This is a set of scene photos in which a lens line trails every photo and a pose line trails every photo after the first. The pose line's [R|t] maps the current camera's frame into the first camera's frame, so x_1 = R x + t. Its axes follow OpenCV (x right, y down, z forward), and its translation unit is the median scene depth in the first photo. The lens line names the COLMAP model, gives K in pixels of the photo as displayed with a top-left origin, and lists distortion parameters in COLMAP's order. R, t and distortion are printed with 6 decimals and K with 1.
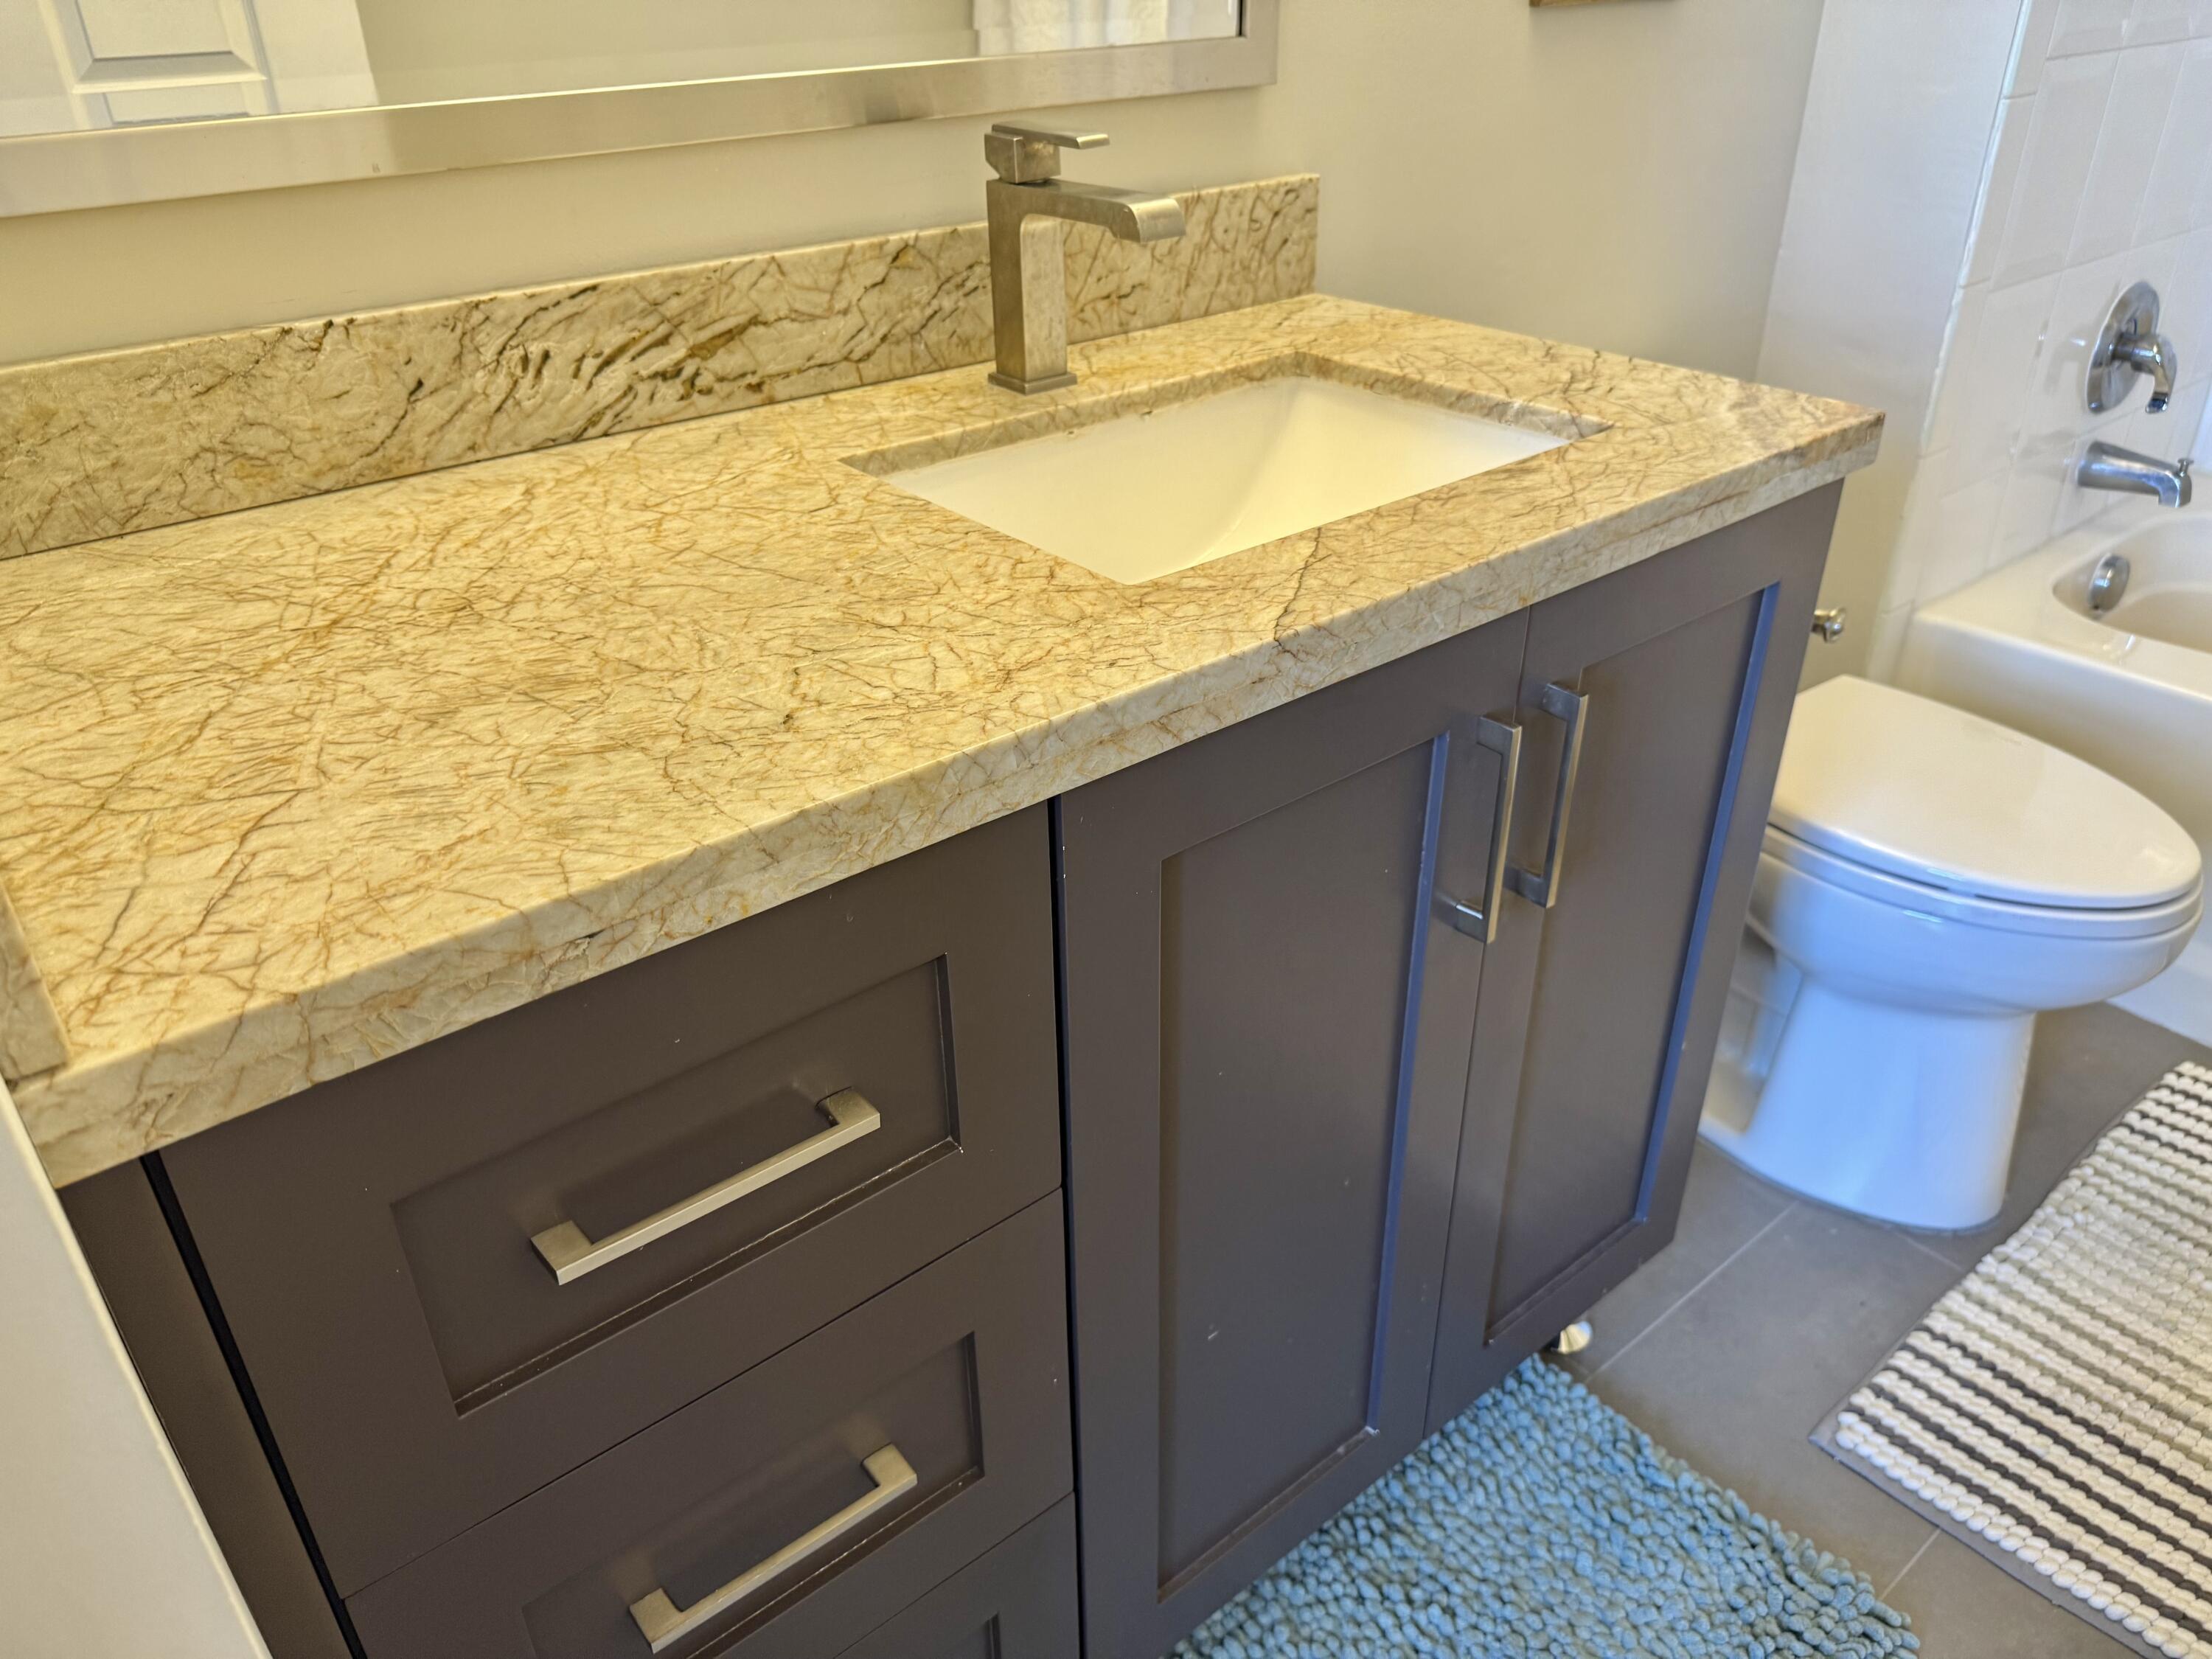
lens RADIAL K [[1564.2, 0, 1120.9], [0, 1564.2, 824.0], [0, 0, 1]] dist [0.059649, -0.075176]
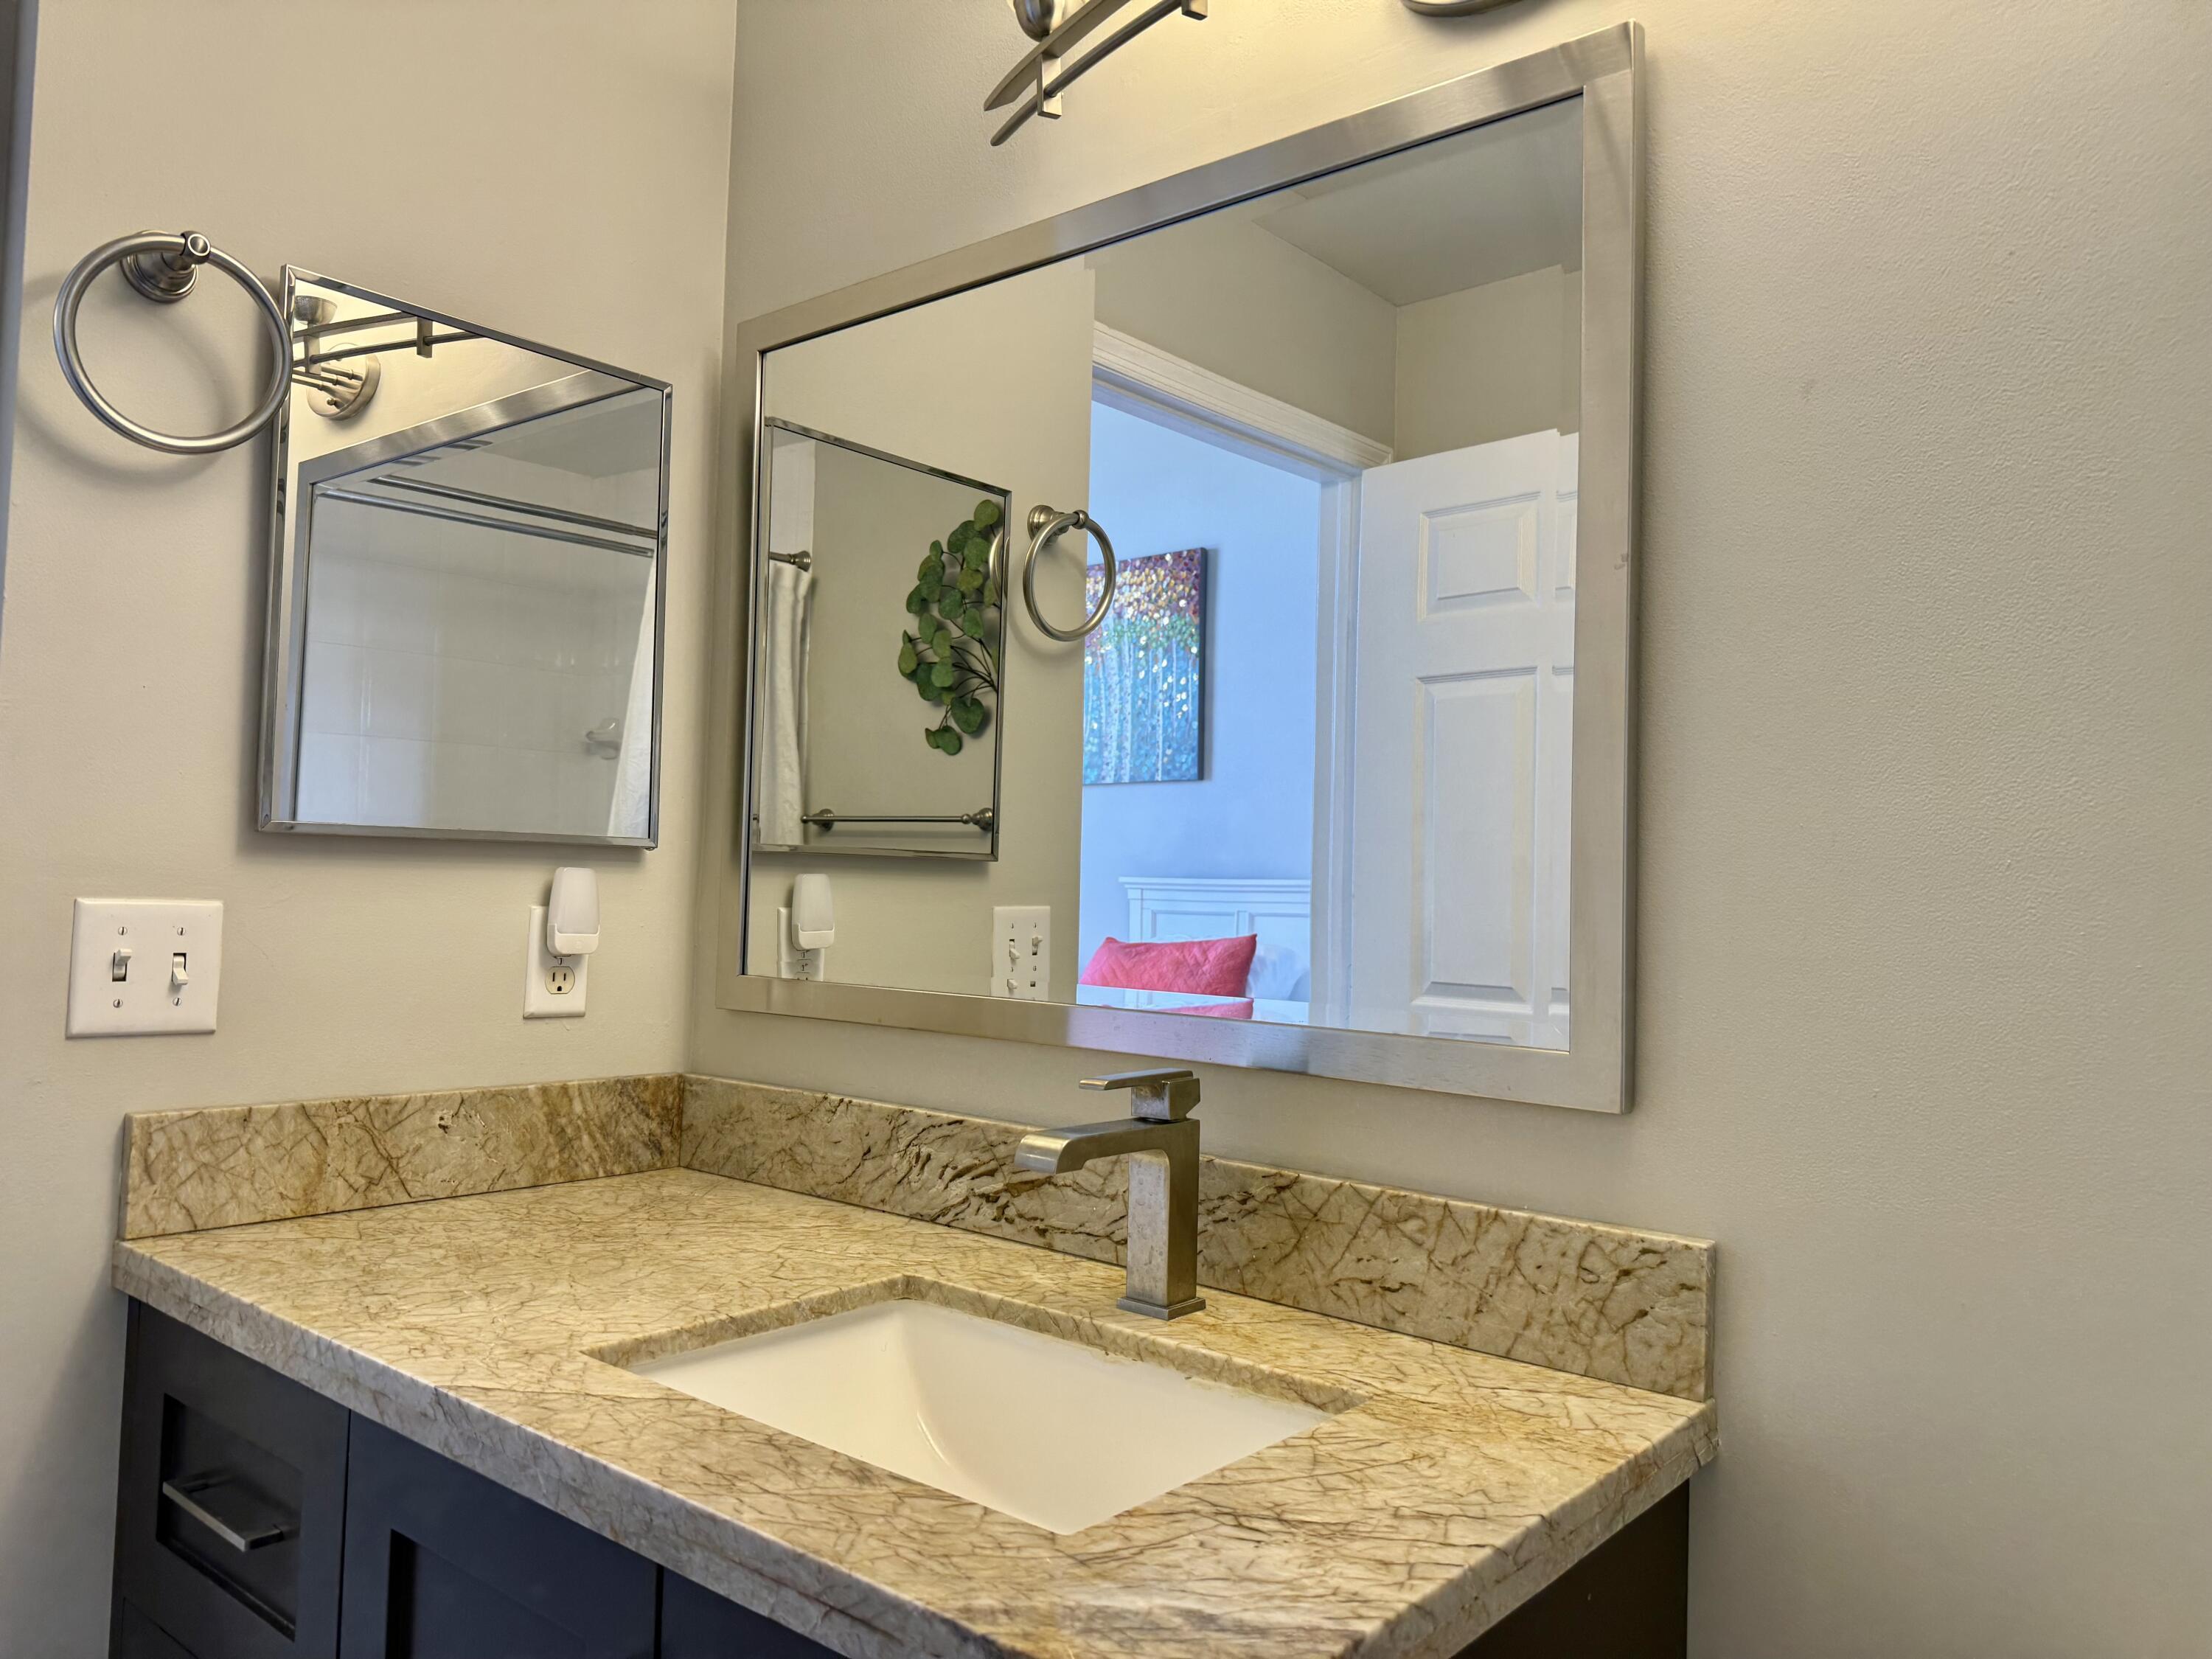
lens RADIAL K [[1564.2, 0, 1070.5], [0, 1564.2, 767.3], [0, 0, 1]] dist [0.059649, -0.075176]
pose [[0.184260, -0.047532, -0.981727, 1.020351], [-0.520099, 0.842814, -0.138424, -0.437145], [0.833993, 0.536102, 0.130576, 0.684163]]
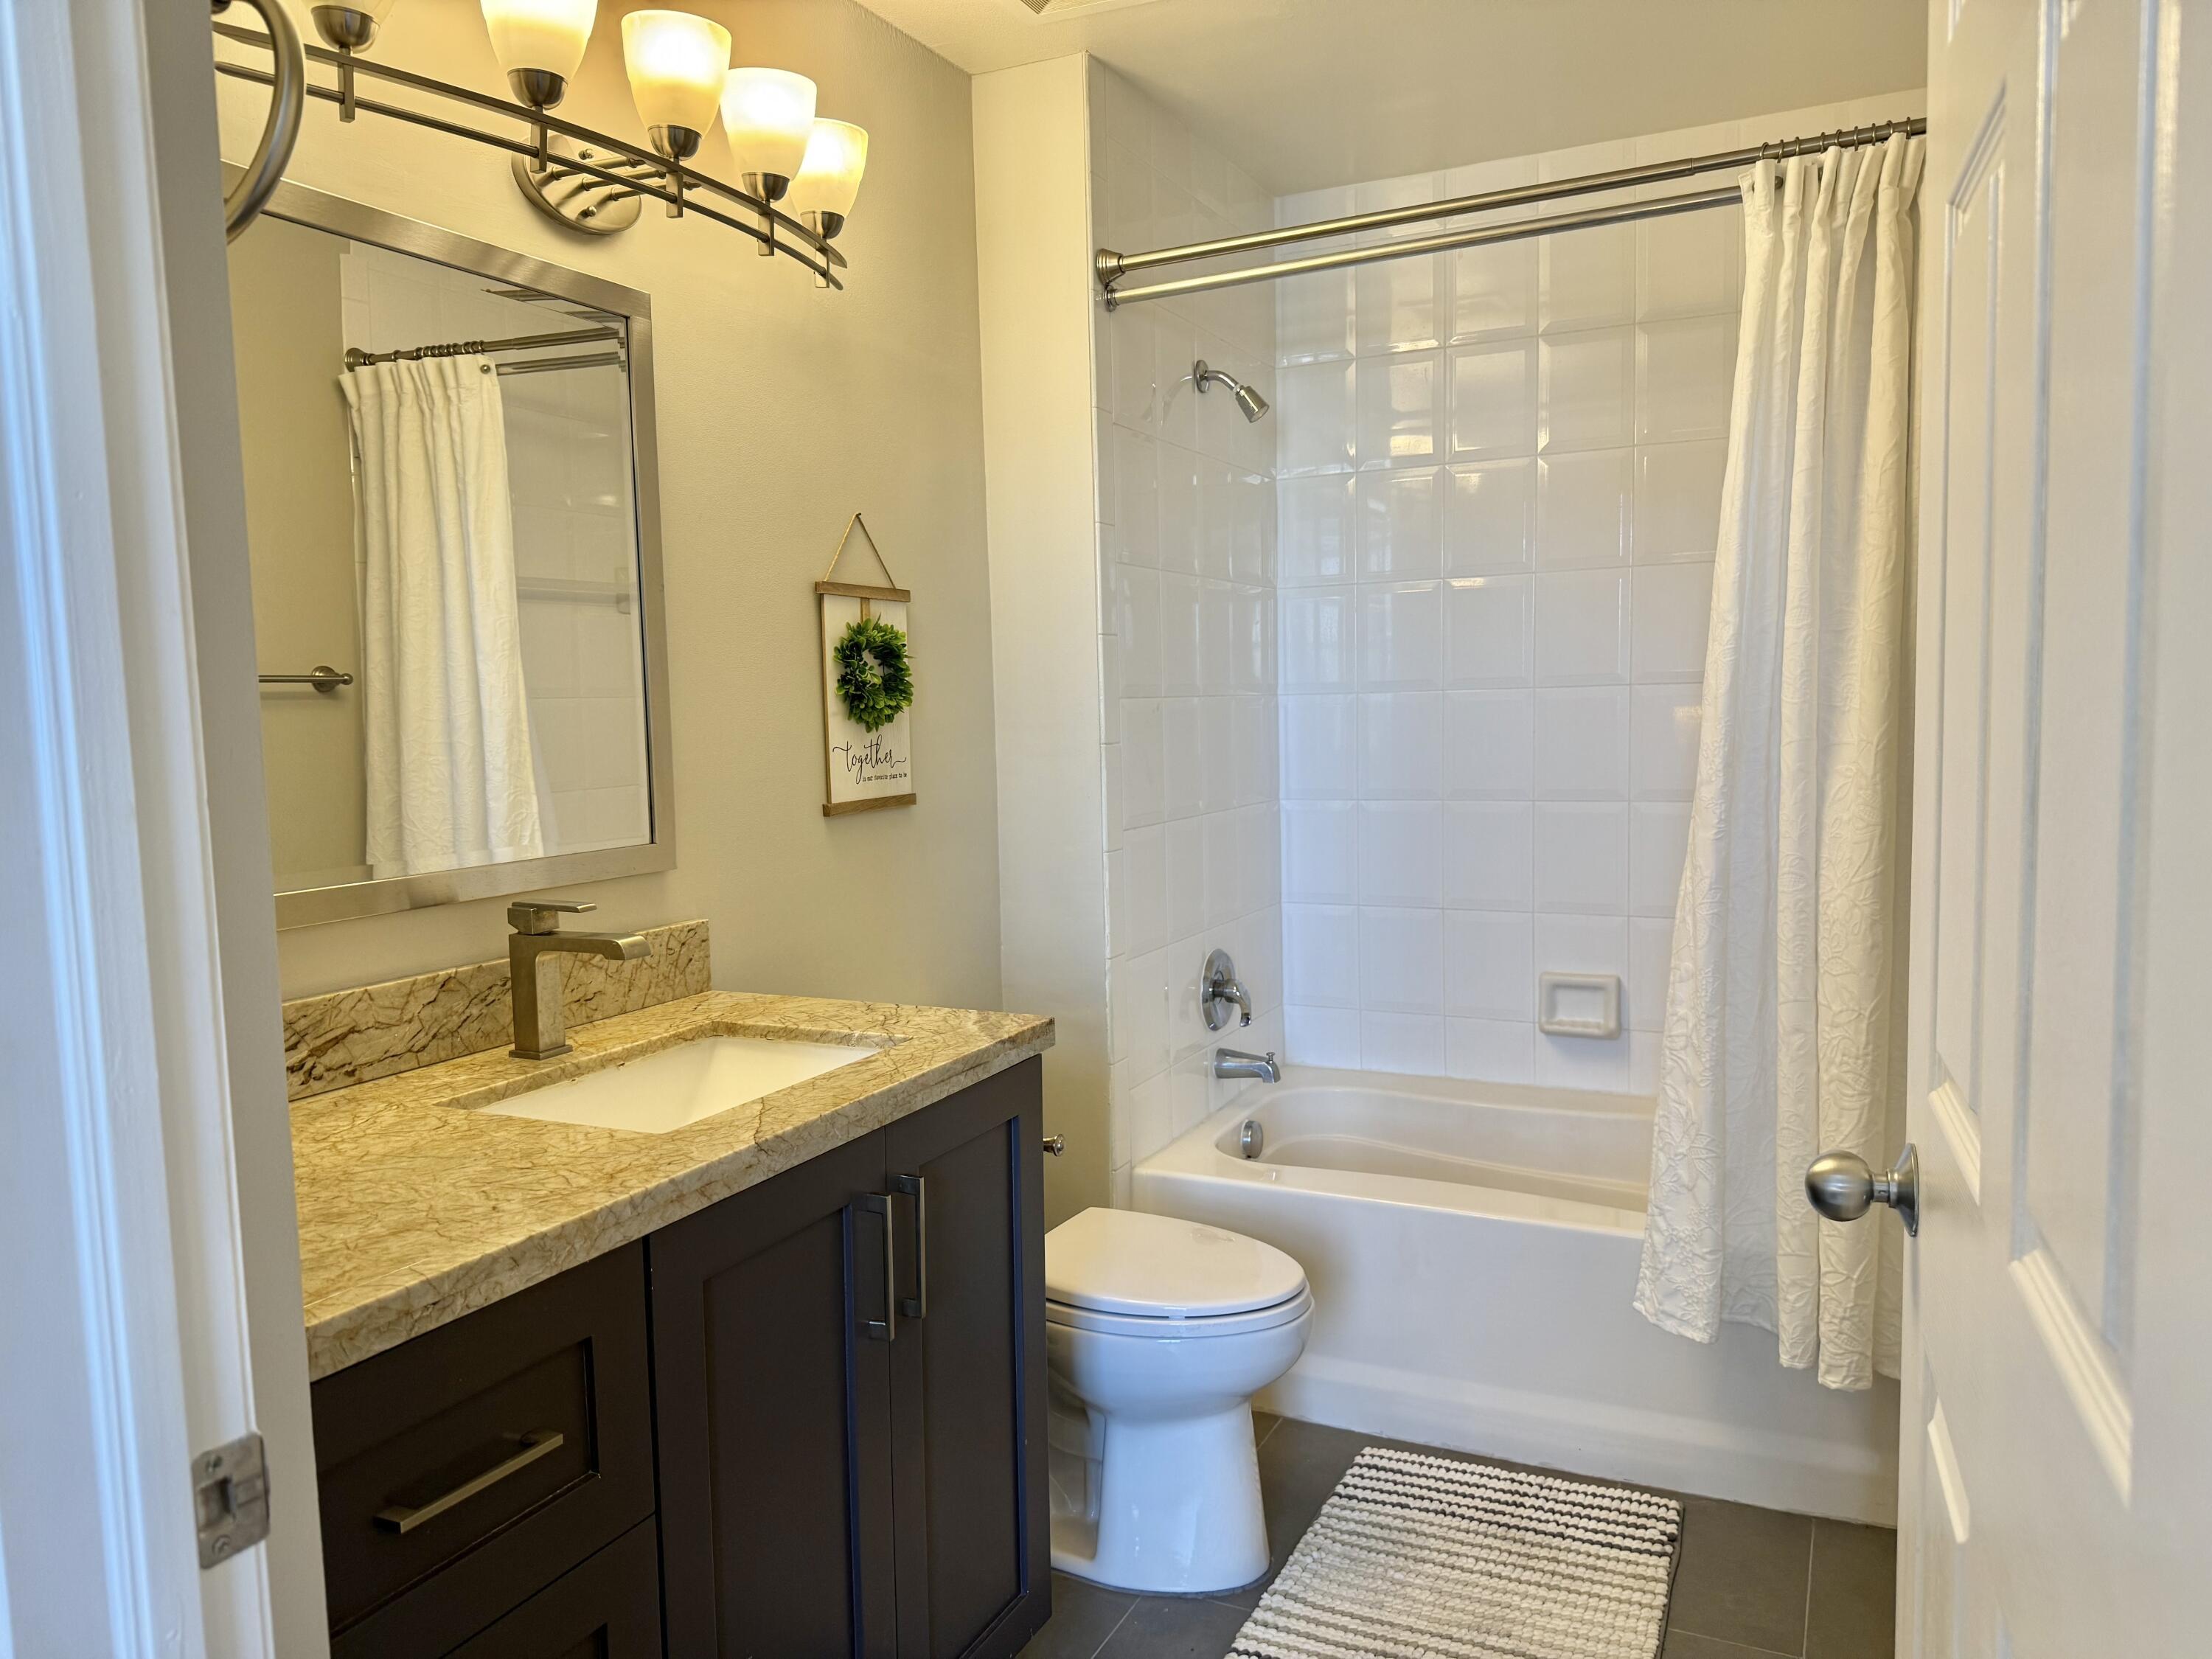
lens RADIAL K [[1564.2, 0, 1100.8], [0, 1564.2, 824.6], [0, 0, 1]] dist [0.059649, -0.075176]
pose [[0.912568, -0.038836, 0.407077, -0.189341], [0.211970, 0.896223, -0.389683, 0.248457], [-0.349698, 0.441901, 0.826096, -0.593880]]
